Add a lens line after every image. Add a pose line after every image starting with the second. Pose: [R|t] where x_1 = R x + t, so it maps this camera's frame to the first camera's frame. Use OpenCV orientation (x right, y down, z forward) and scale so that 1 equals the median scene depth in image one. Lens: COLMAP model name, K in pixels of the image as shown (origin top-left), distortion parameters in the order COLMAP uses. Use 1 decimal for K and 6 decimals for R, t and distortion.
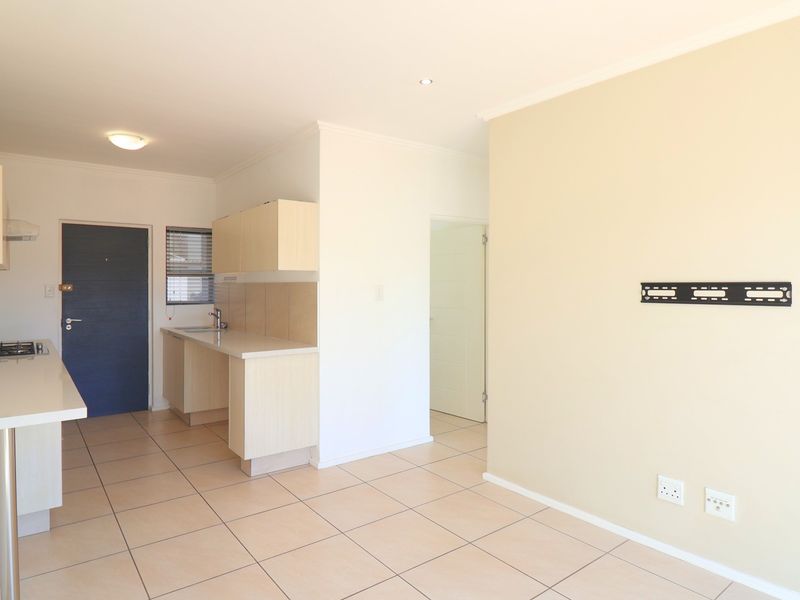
lens RADIAL K [[490.7, 0, 385.6], [0, 490.7, 283.1], [0, 0, 1]] dist [-0.011126, 0.000238]
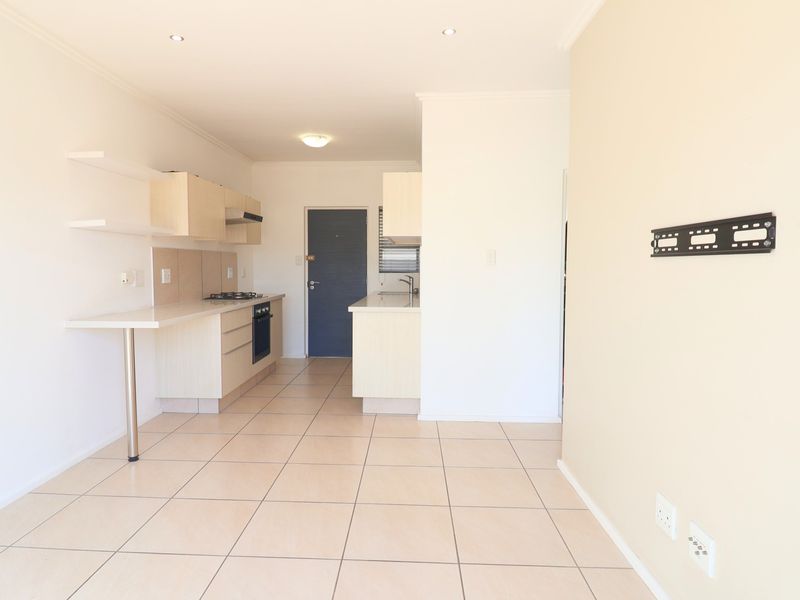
lens RADIAL K [[490.7, 0, 388.4], [0, 490.7, 290.1], [0, 0, 1]] dist [-0.011126, 0.000238]
pose [[0.766742, 0.034472, -0.641030, 0.373213], [-0.002063, 0.998684, 0.051238, 0.028022], [0.641952, -0.037964, 0.765804, 0.101364]]
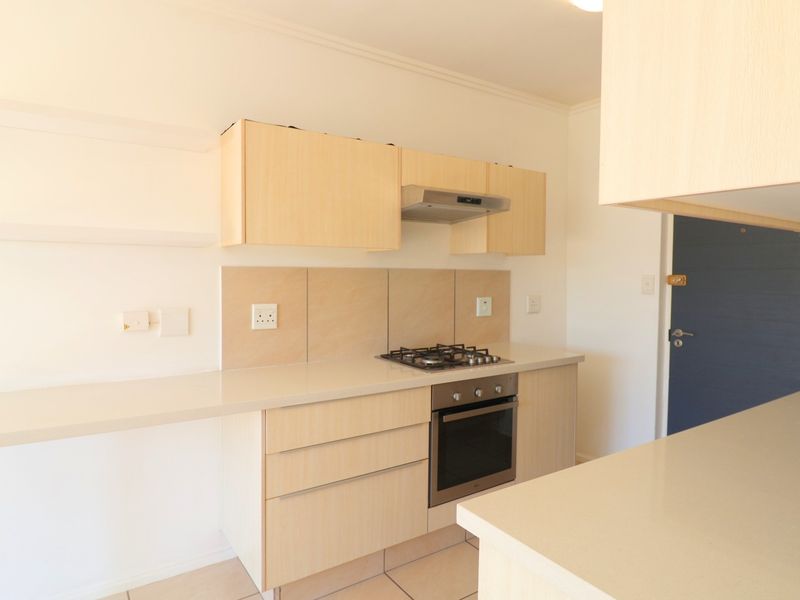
lens RADIAL K [[490.7, 0, 399.6], [0, 490.7, 292.6], [0, 0, 1]] dist [-0.011126, 0.000238]
pose [[-0.057101, 0.042456, -0.997465, 0.001387], [-0.011154, 0.999006, 0.043160, 0.001862], [0.998306, 0.013590, -0.056571, 0.670011]]
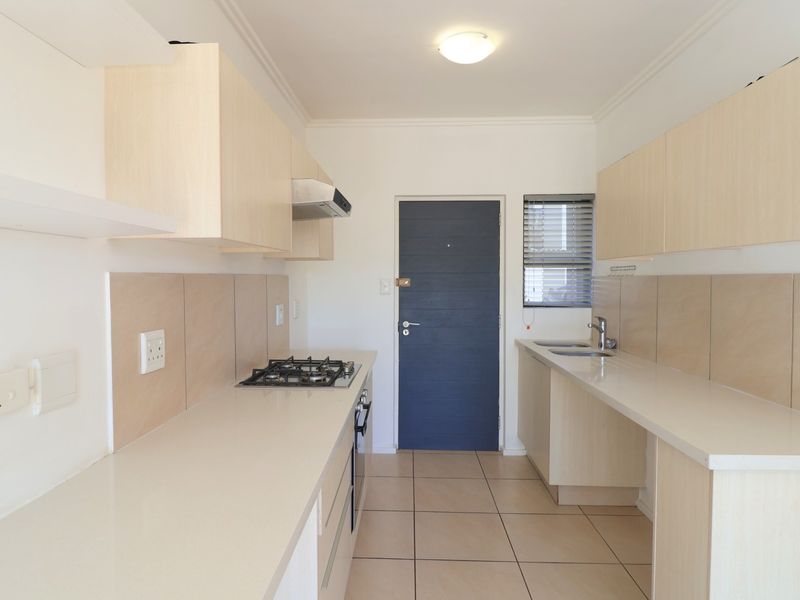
lens RADIAL K [[490.7, 0, 387.7], [0, 490.7, 288.1], [0, 0, 1]] dist [-0.011126, 0.000238]
pose [[0.770481, 0.012797, -0.637334, -0.163895], [0.000770, 0.999779, 0.021005, 0.002040], [0.637462, -0.016675, 0.770301, 0.365915]]
